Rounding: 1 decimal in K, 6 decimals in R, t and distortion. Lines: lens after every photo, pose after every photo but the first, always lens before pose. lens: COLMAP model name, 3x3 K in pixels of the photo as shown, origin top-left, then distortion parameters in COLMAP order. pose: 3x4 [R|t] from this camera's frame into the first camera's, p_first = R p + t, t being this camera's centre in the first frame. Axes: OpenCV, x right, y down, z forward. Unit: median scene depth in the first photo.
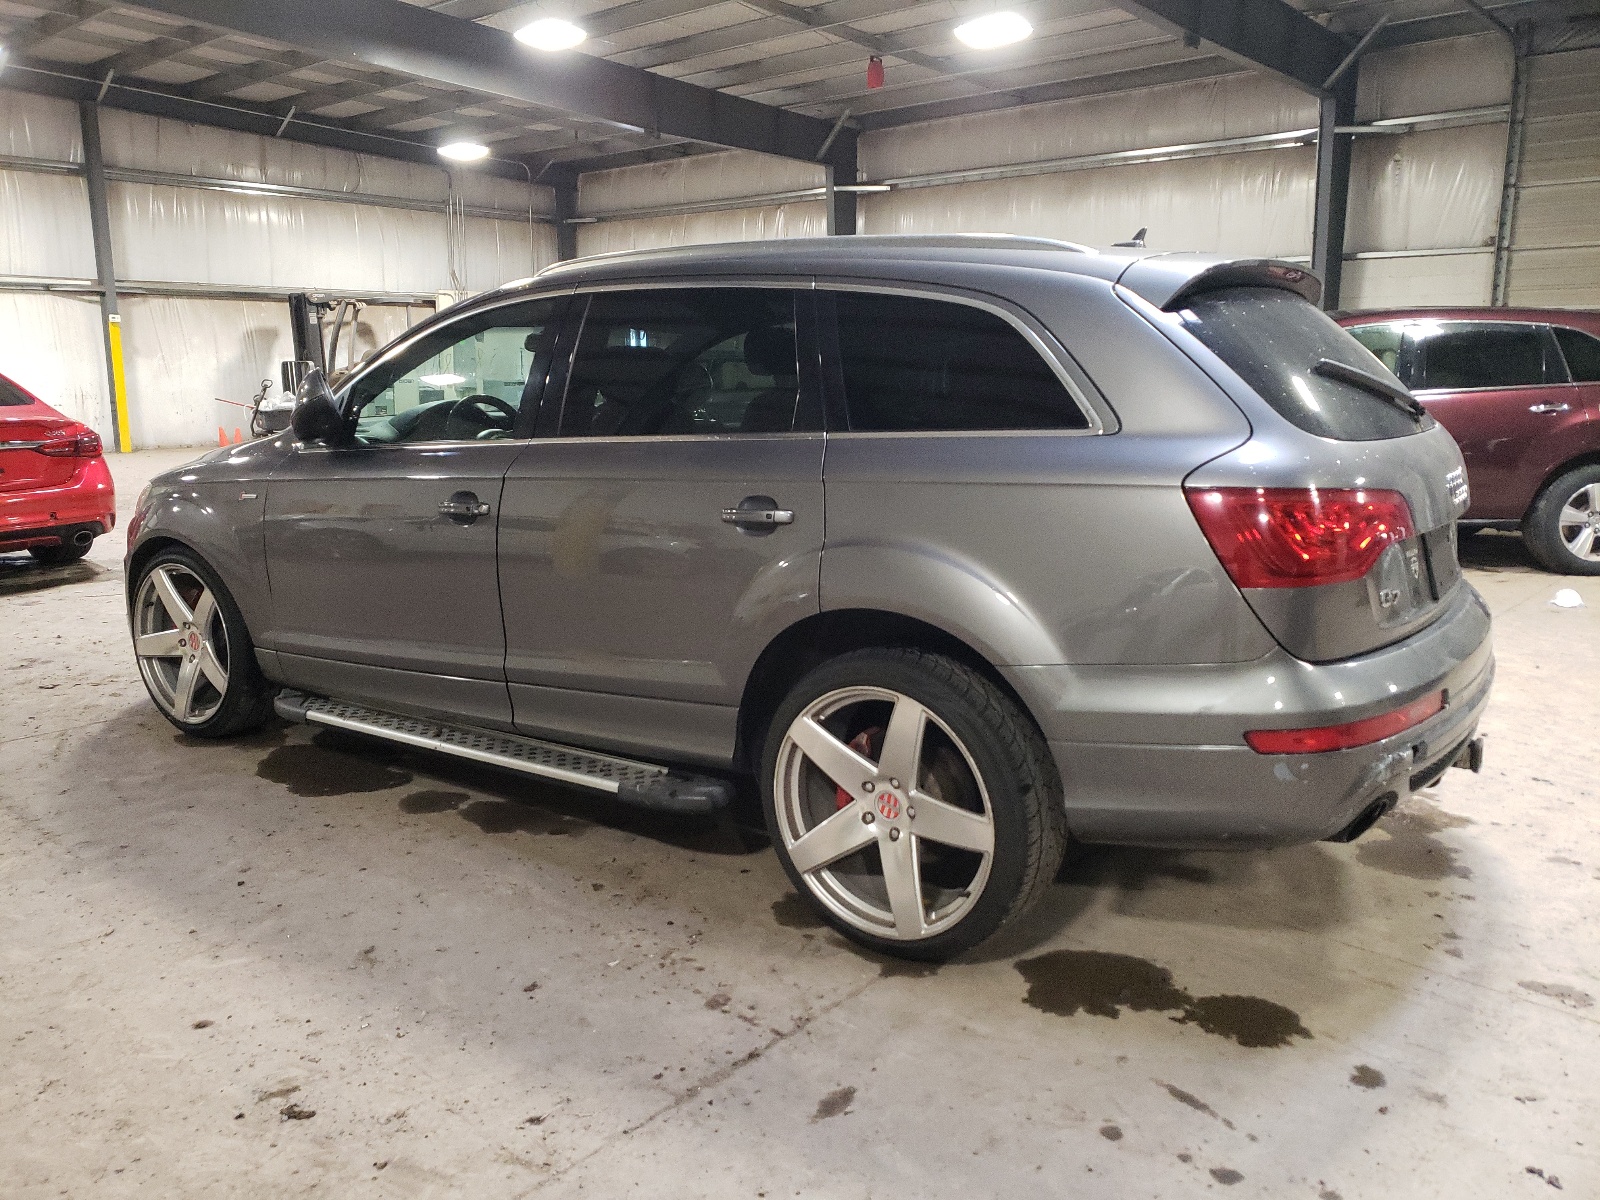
lens RADIAL K [[1217.7, 0, 798.1], [0, 1217.7, 596.3], [0, 0, 1]] dist [0.014514, -0.001458]
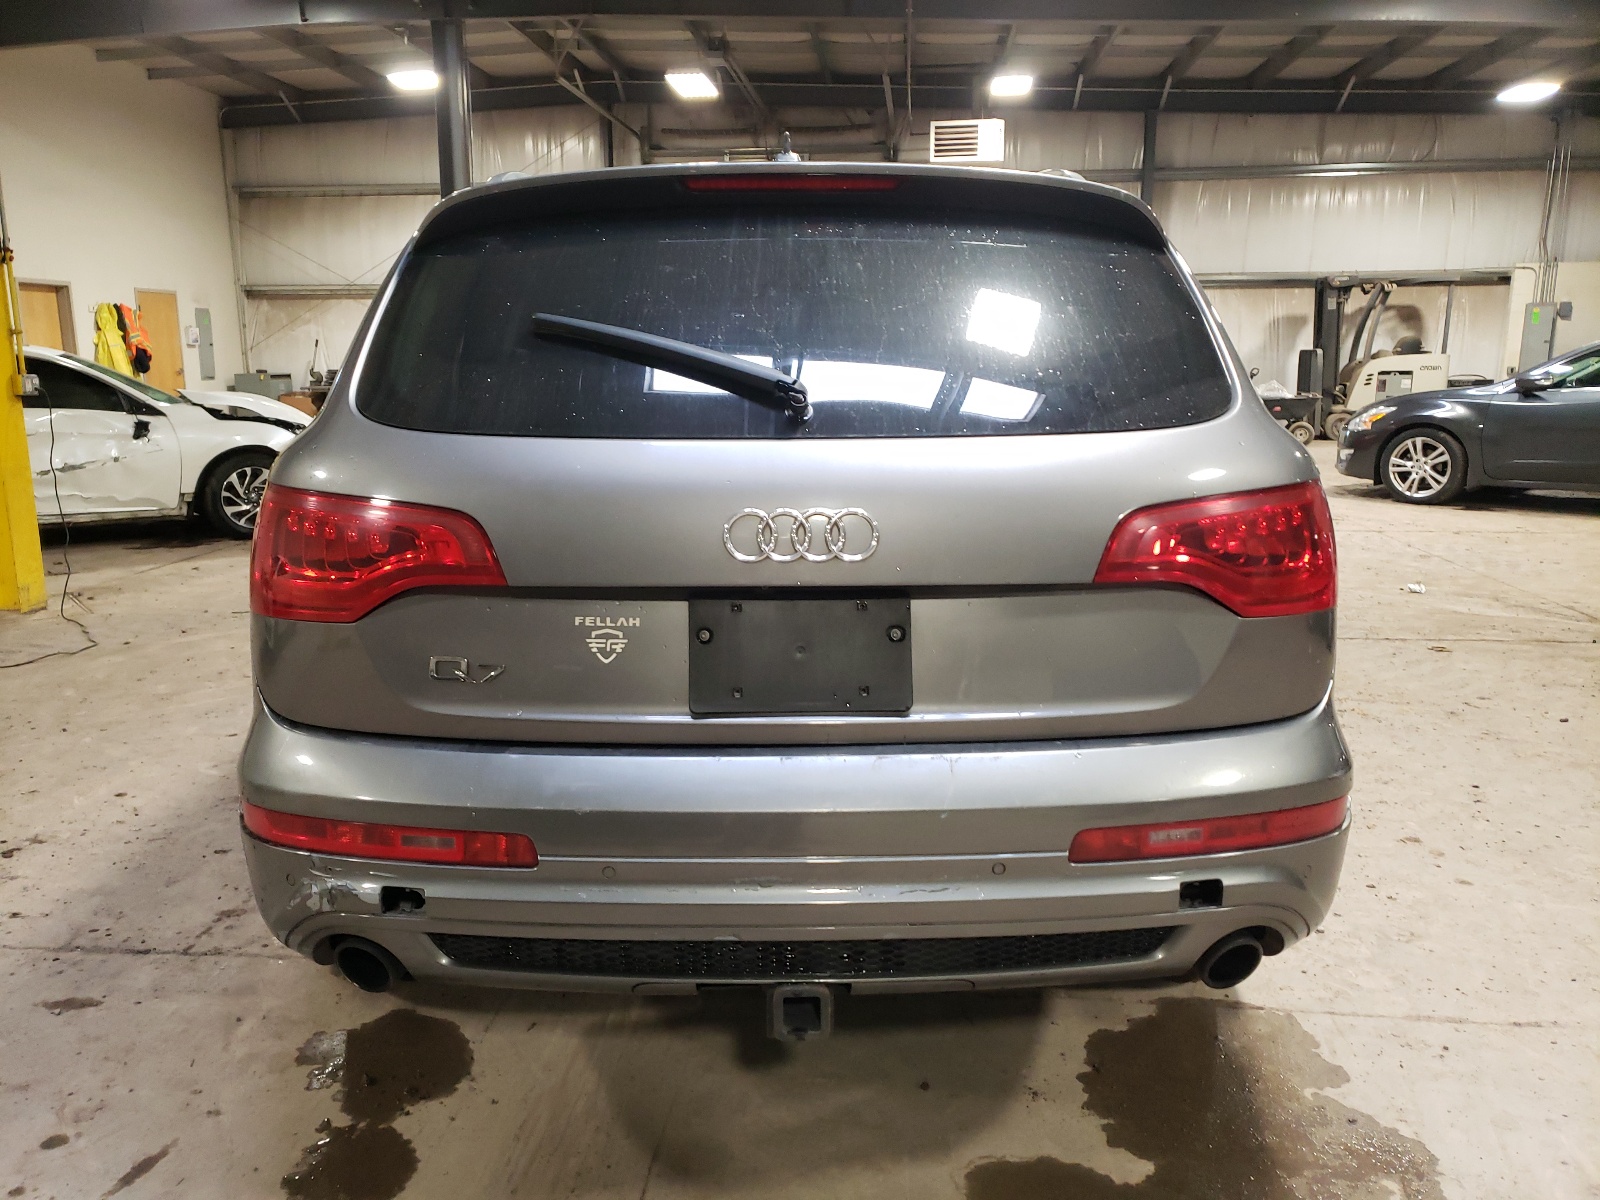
lens RADIAL K [[1238.2, 0, 803.1], [0, 1238.2, 601.7], [0, 0, 1]] dist [0.041411, -0.008639]
pose [[0.588593, 0.159259, -0.792587, 0.831442], [-0.153735, 0.984564, 0.083667, -0.091429], [0.793677, 0.072603, 0.603991, 0.535177]]
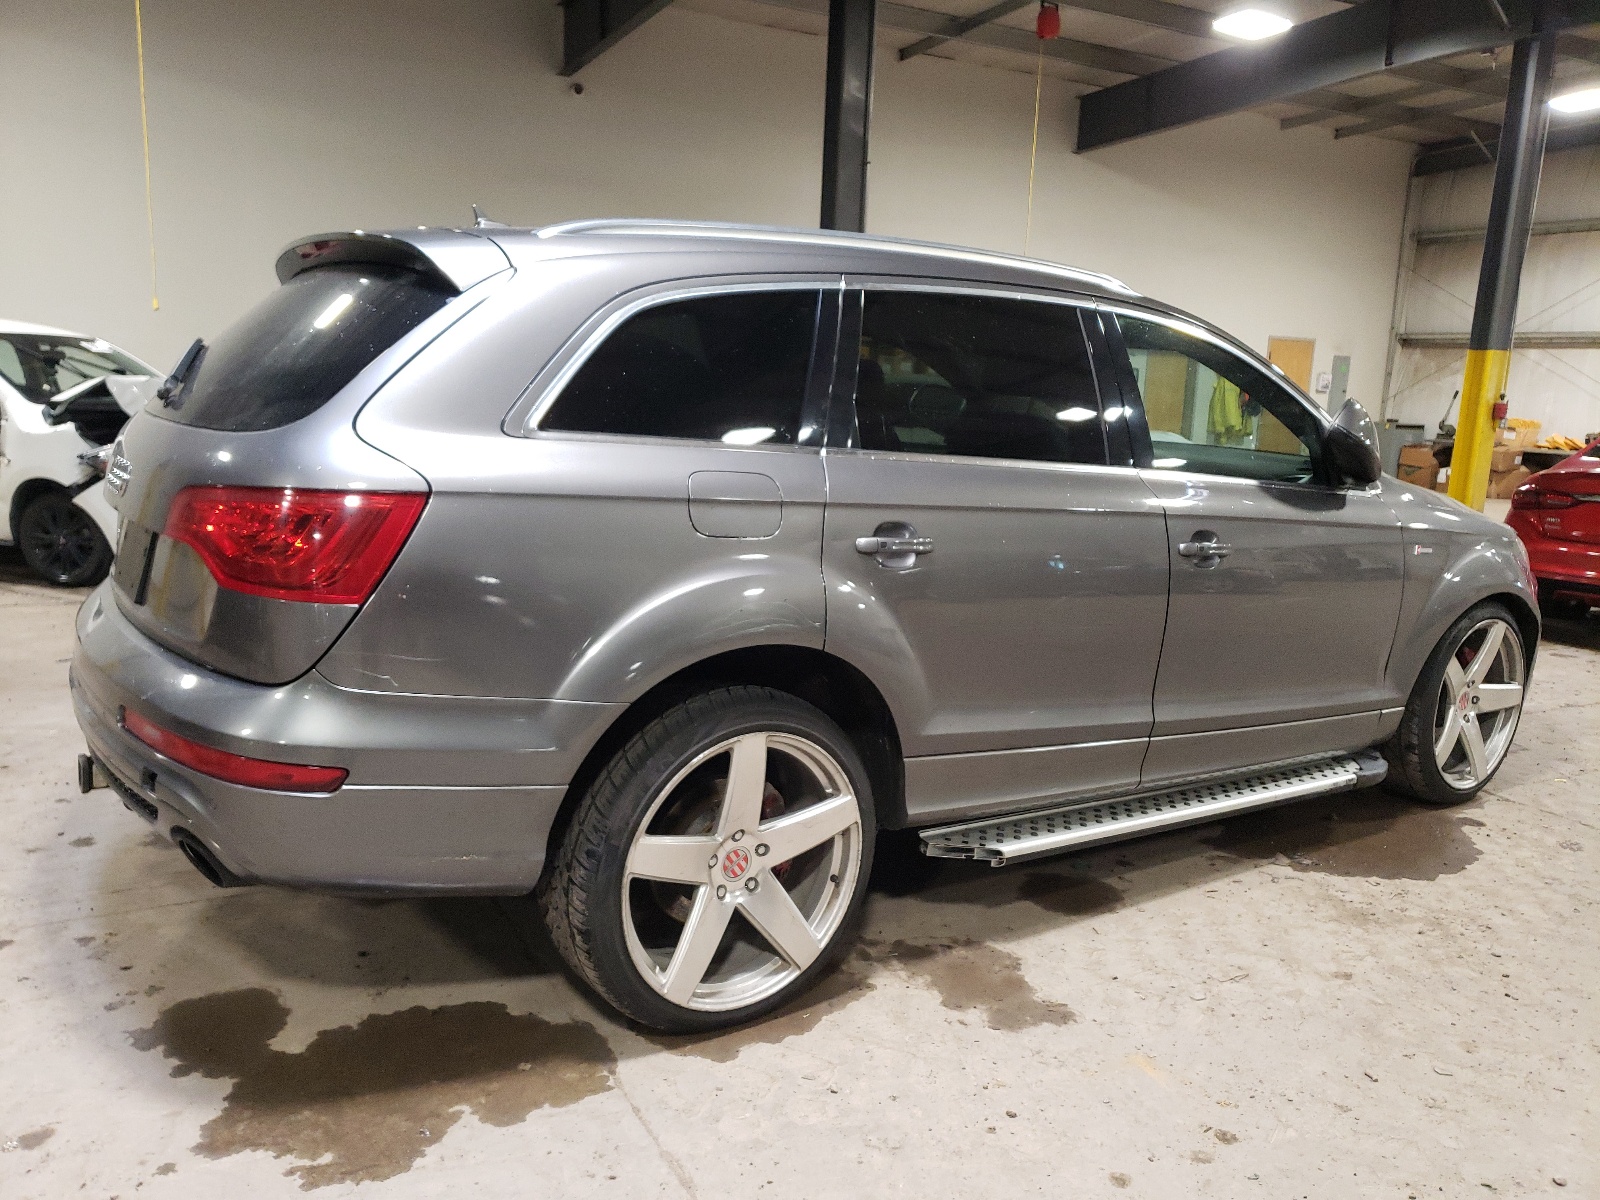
lens RADIAL K [[1292.6, 0, 798.1], [0, 1292.6, 601.4], [0, 0, 1]] dist [0.015581, 0.007080]
pose [[-0.352020, 0.150004, -0.923894, 1.042826], [-0.226381, 0.944124, 0.239544, -0.284509], [0.908204, 0.293476, -0.298392, 1.452139]]
